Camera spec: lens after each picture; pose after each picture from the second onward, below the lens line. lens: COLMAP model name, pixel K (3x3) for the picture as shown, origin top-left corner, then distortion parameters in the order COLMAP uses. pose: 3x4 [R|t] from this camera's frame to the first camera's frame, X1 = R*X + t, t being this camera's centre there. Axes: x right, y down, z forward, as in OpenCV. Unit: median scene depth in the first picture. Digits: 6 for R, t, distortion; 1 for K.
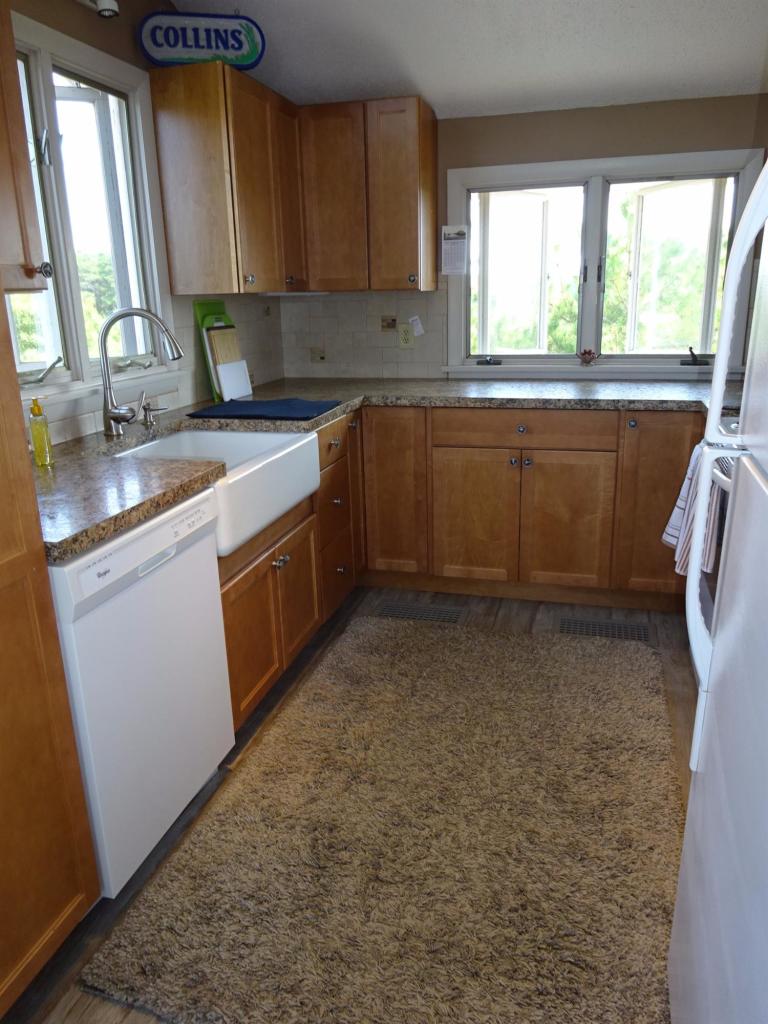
lens RADIAL K [[749.8, 0, 382.3], [0, 749.8, 509.9], [0, 0, 1]] dist [-0.002927, -0.010917]
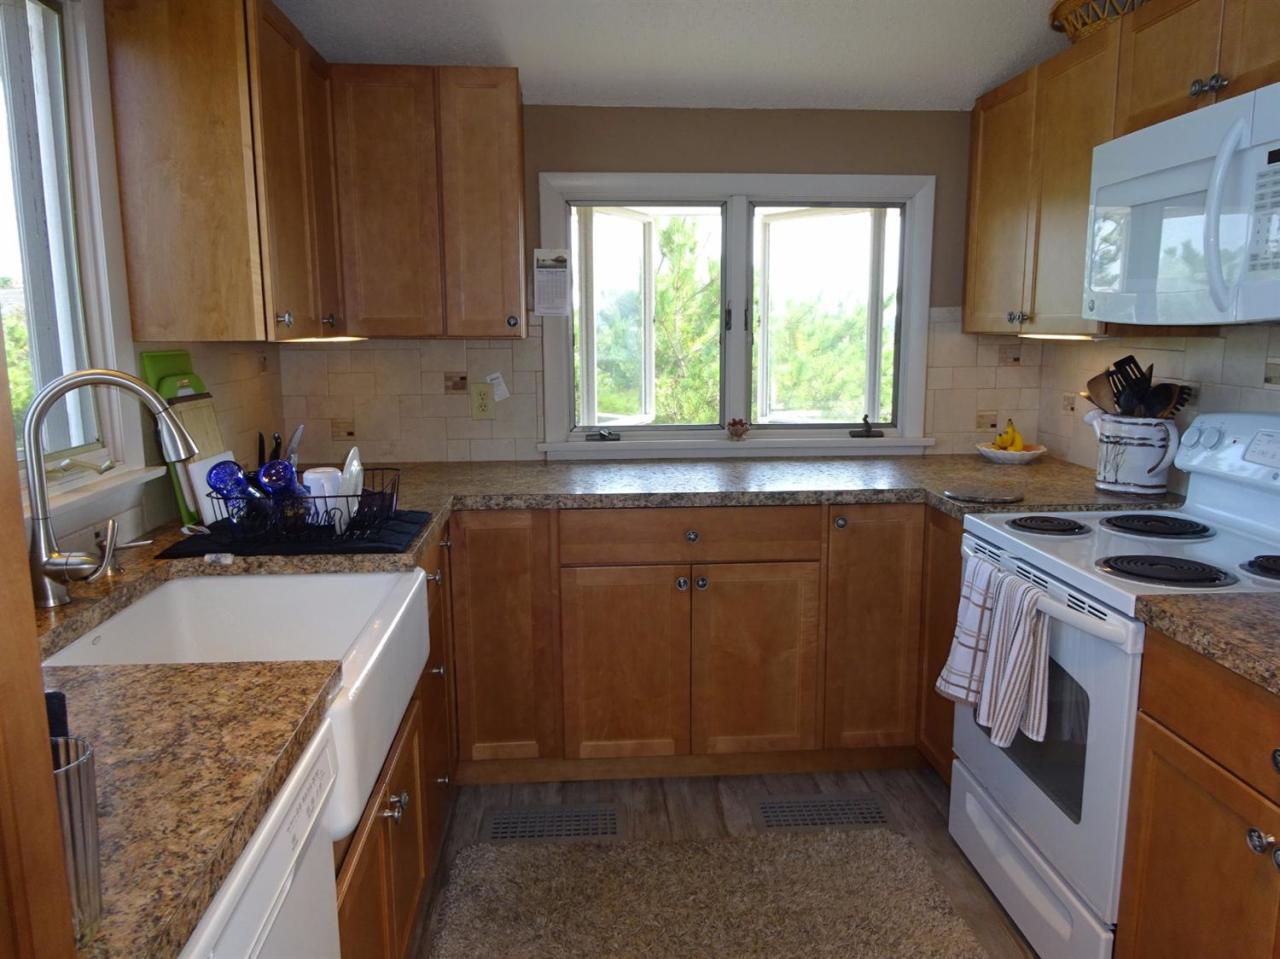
lens RADIAL K [[937.2, 0, 643.0], [0, 937.2, 482.4], [0, 0, 1]] dist [-0.002927, -0.010917]
pose [[0.940059, -0.035275, 0.339183, -0.143030], [0.075386, 0.991524, -0.105817, -0.064494], [-0.332575, 0.125044, 0.934750, 0.182402]]
